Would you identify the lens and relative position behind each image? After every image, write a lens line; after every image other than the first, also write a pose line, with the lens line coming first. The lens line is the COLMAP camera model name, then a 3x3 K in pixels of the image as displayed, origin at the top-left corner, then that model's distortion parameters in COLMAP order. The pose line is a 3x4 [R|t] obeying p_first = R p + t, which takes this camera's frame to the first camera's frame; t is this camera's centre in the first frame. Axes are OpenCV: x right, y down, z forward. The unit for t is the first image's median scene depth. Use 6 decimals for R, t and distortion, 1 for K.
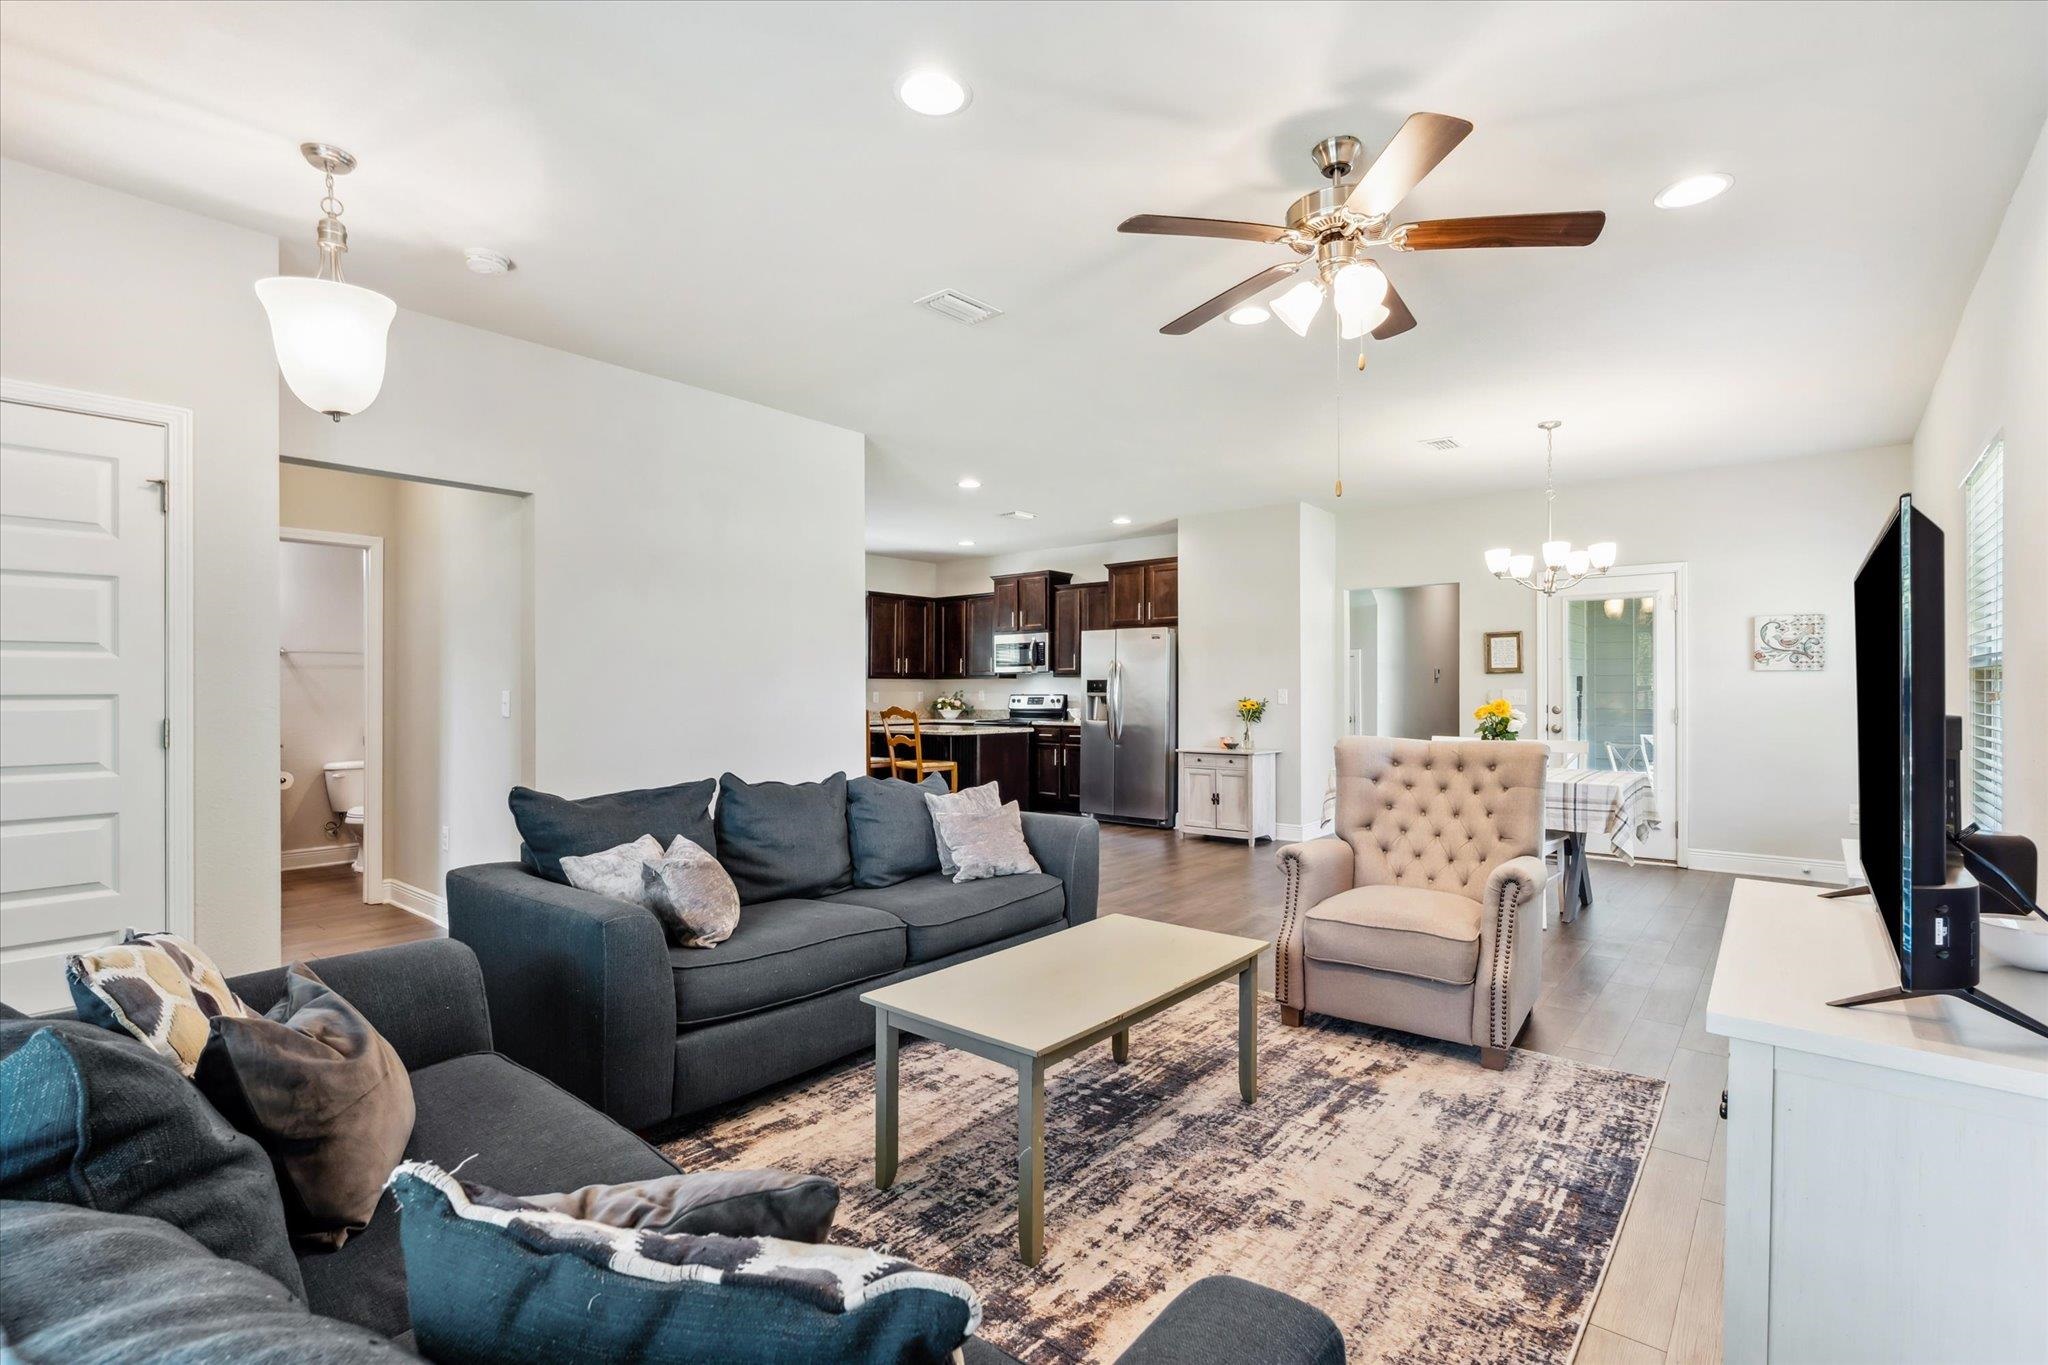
lens RADIAL K [[945.6, 0, 1014.7], [0, 945.6, 682.3], [0, 0, 1]] dist [-0.008381, 0.002606]
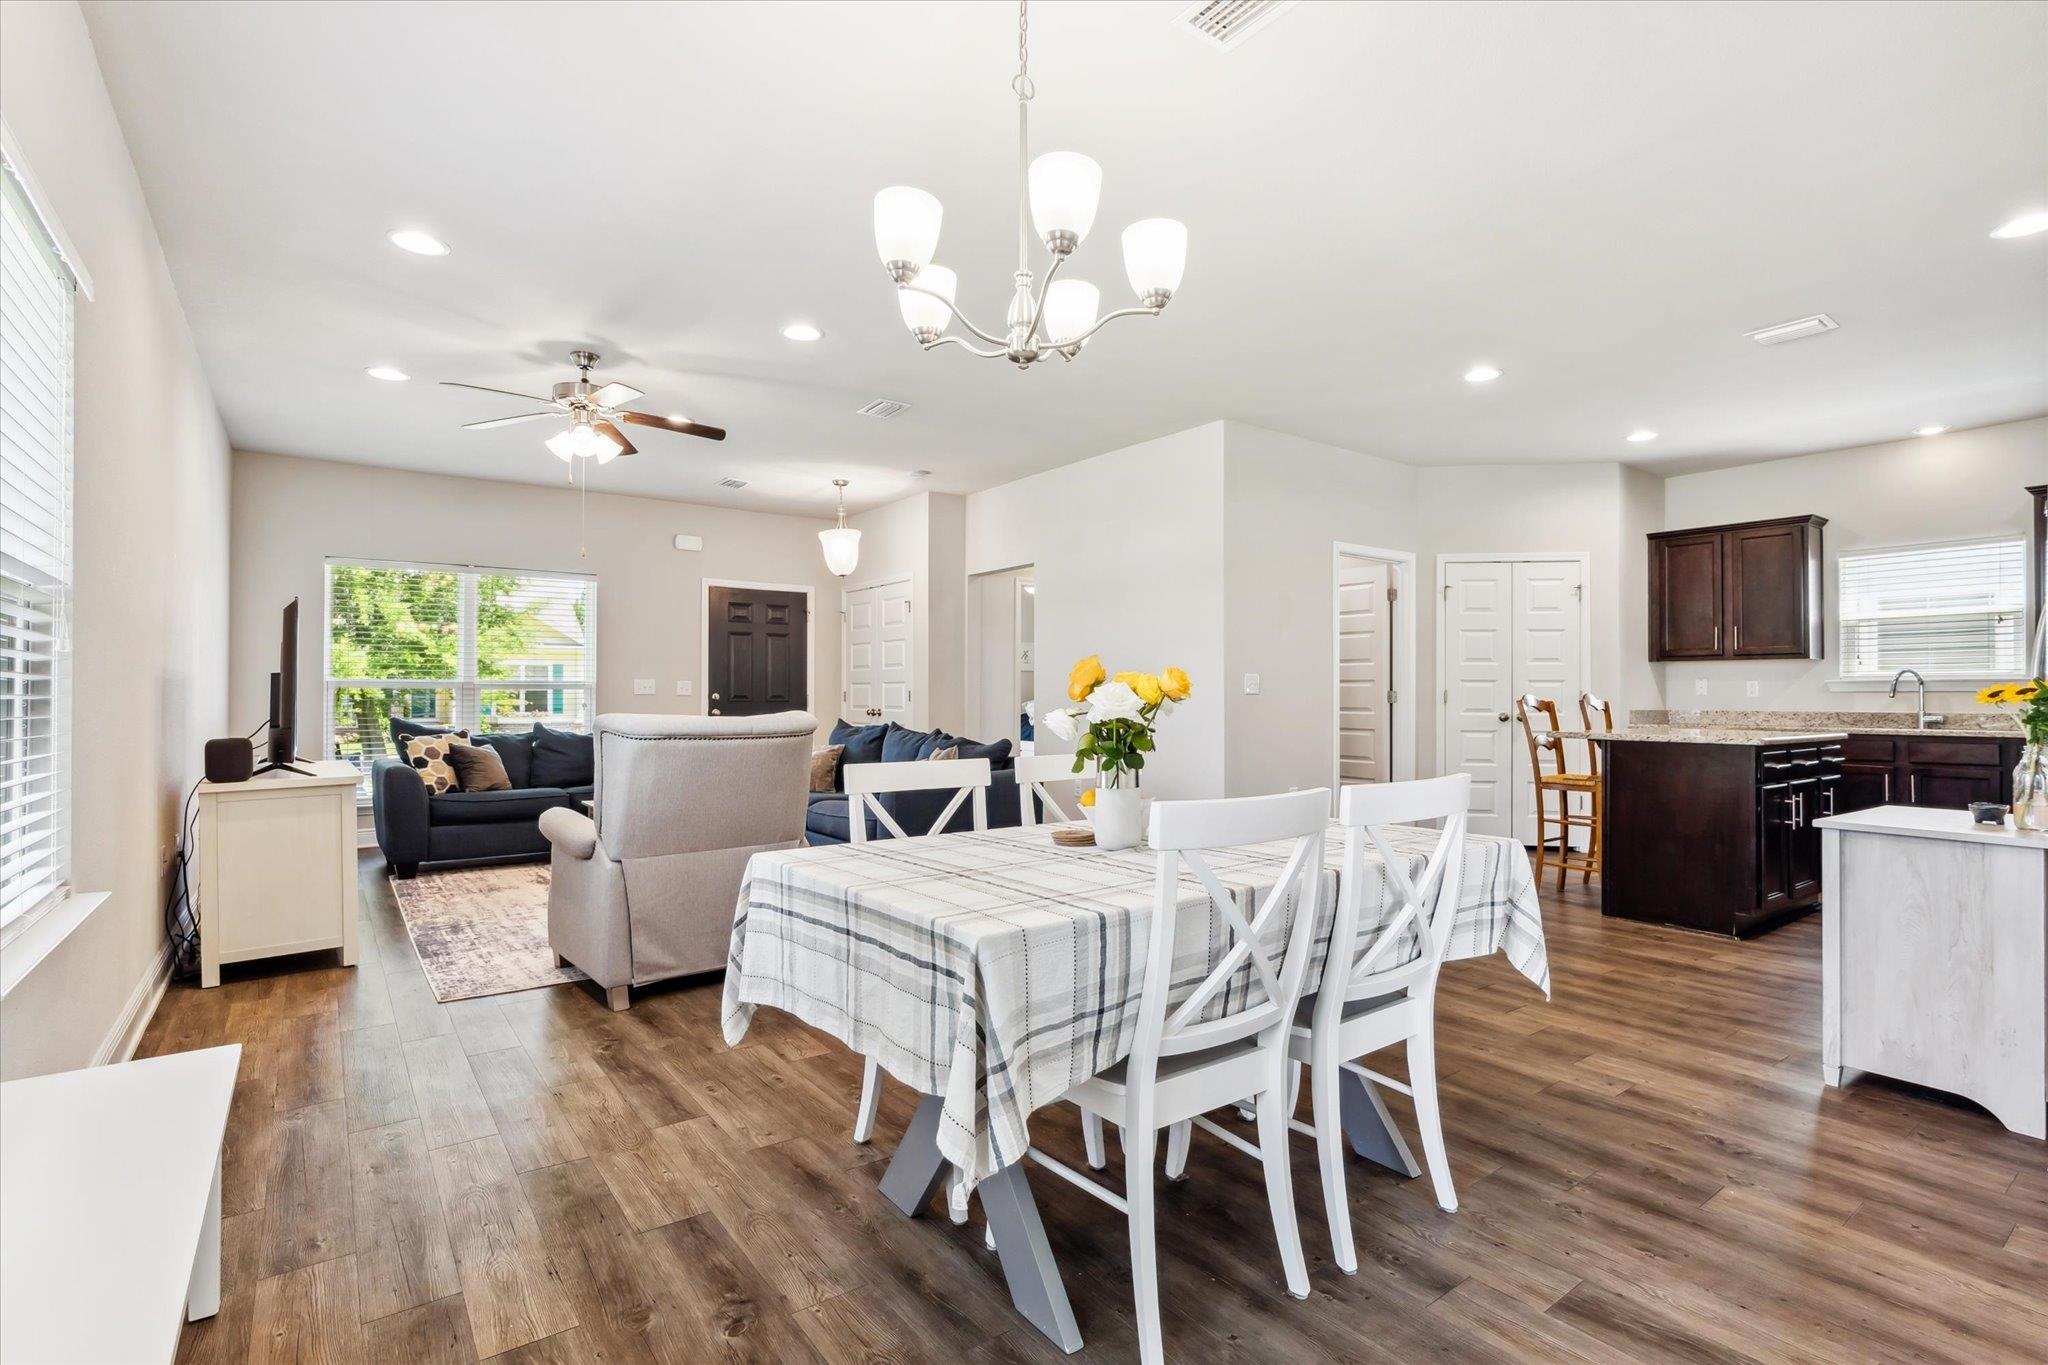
lens RADIAL K [[945.6, 0, 1031.5], [0, 945.6, 677.4], [0, 0, 1]] dist [-0.008381, 0.002606]
pose [[-0.216257, -0.018760, -0.976156, 0.674058], [0.006384, 0.999767, -0.020628, 0.024083], [0.976316, -0.010693, -0.216087, 0.791525]]
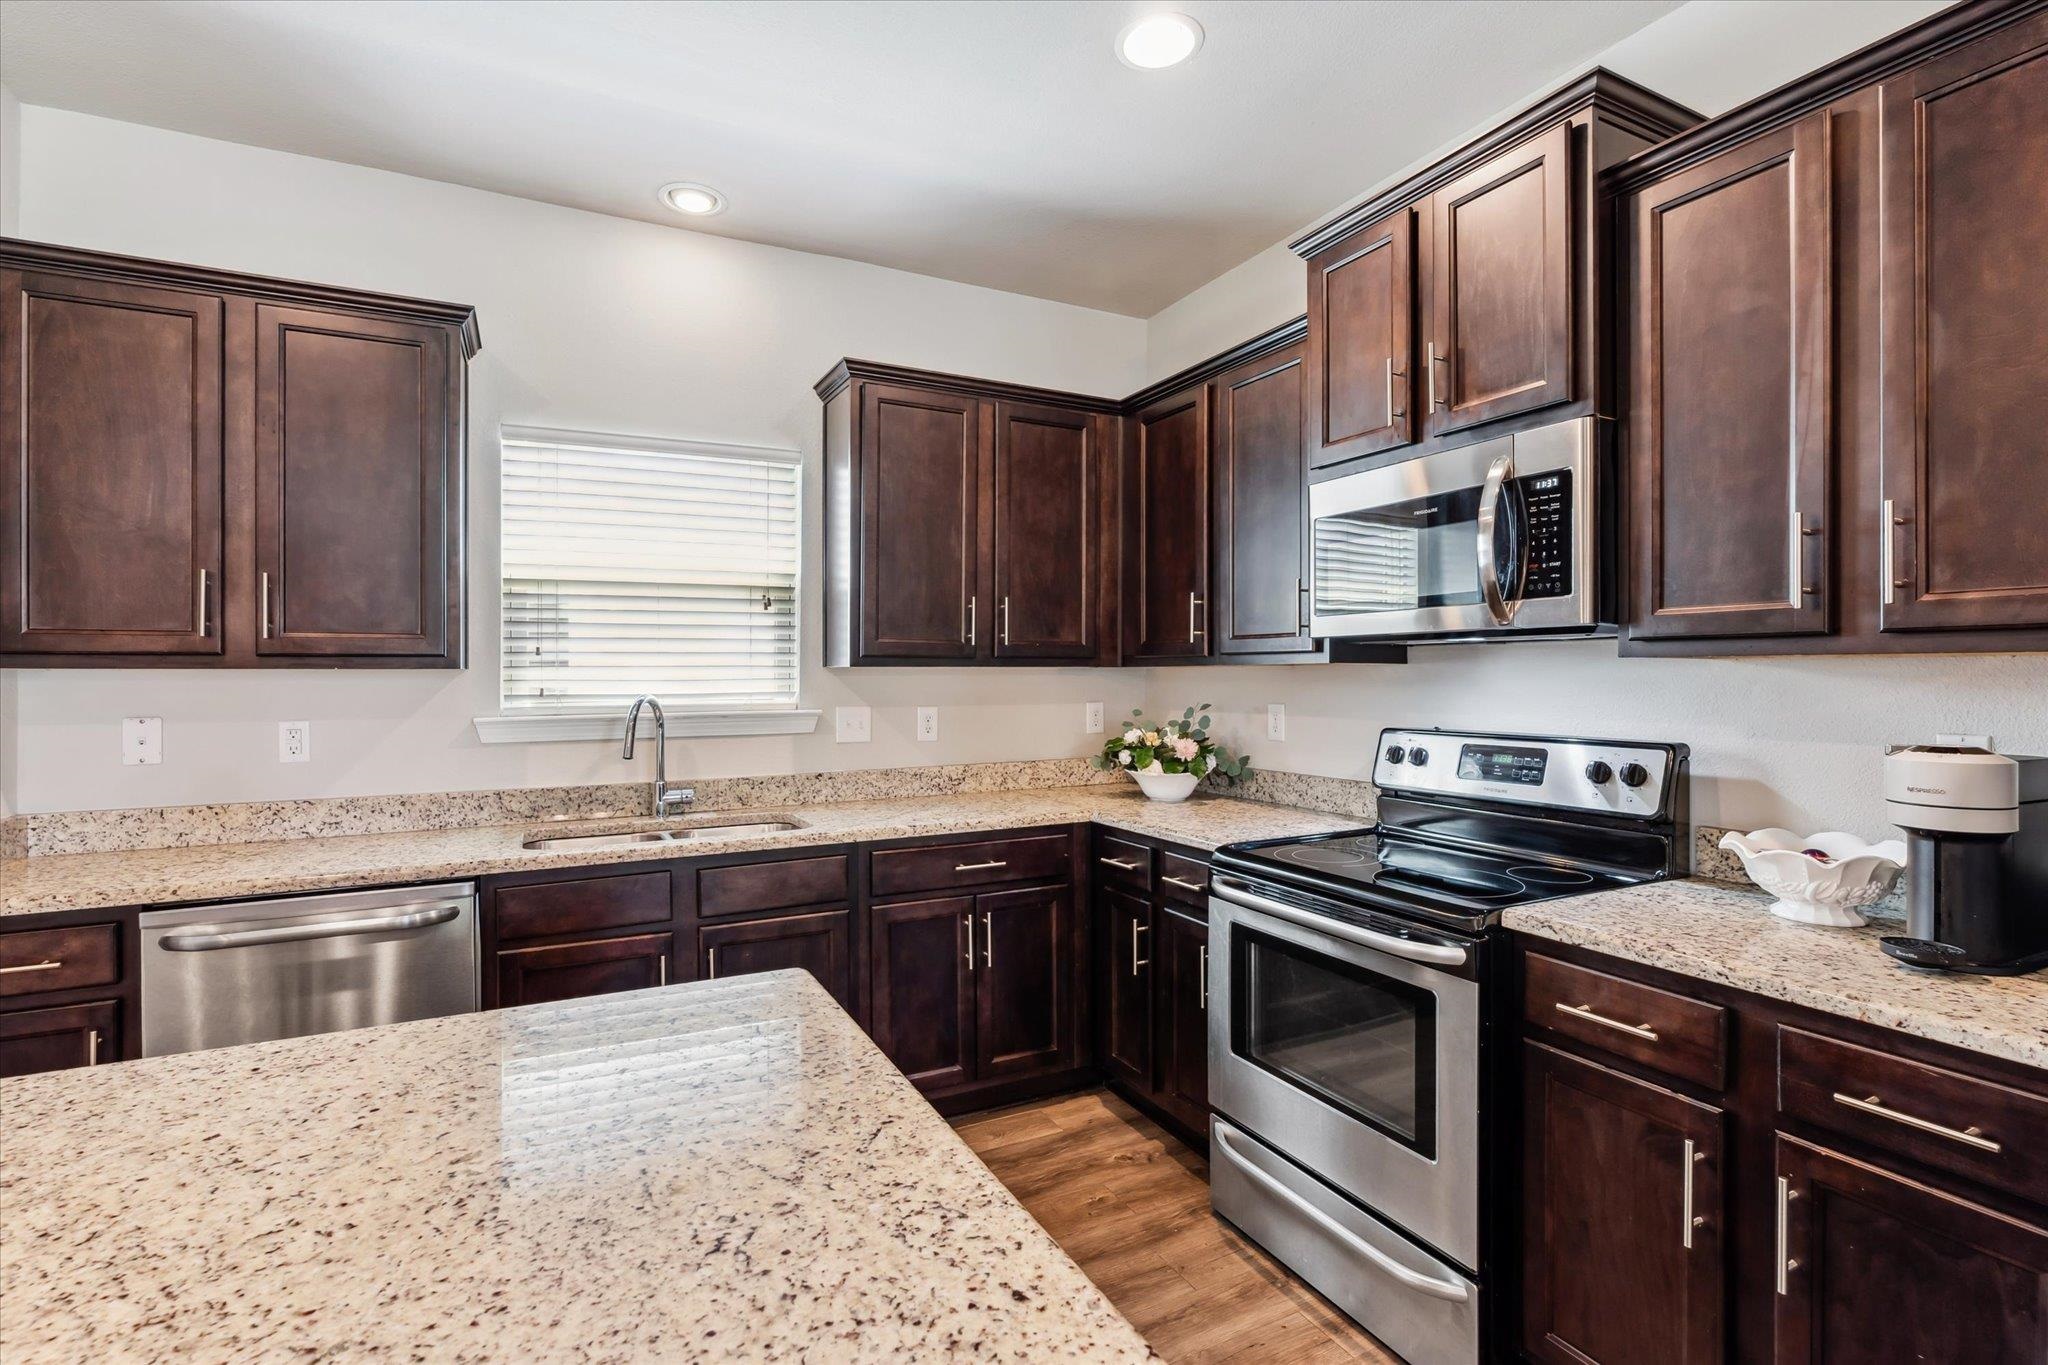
lens RADIAL K [[945.6, 0, 1020.5], [0, 945.6, 670.1], [0, 0, 1]] dist [-0.008381, 0.002606]
pose [[0.927058, -0.004082, -0.374897, 0.000945], [0.007607, 0.999940, 0.007924, -0.006686], [0.374842, -0.010198, 0.927033, 1.059060]]
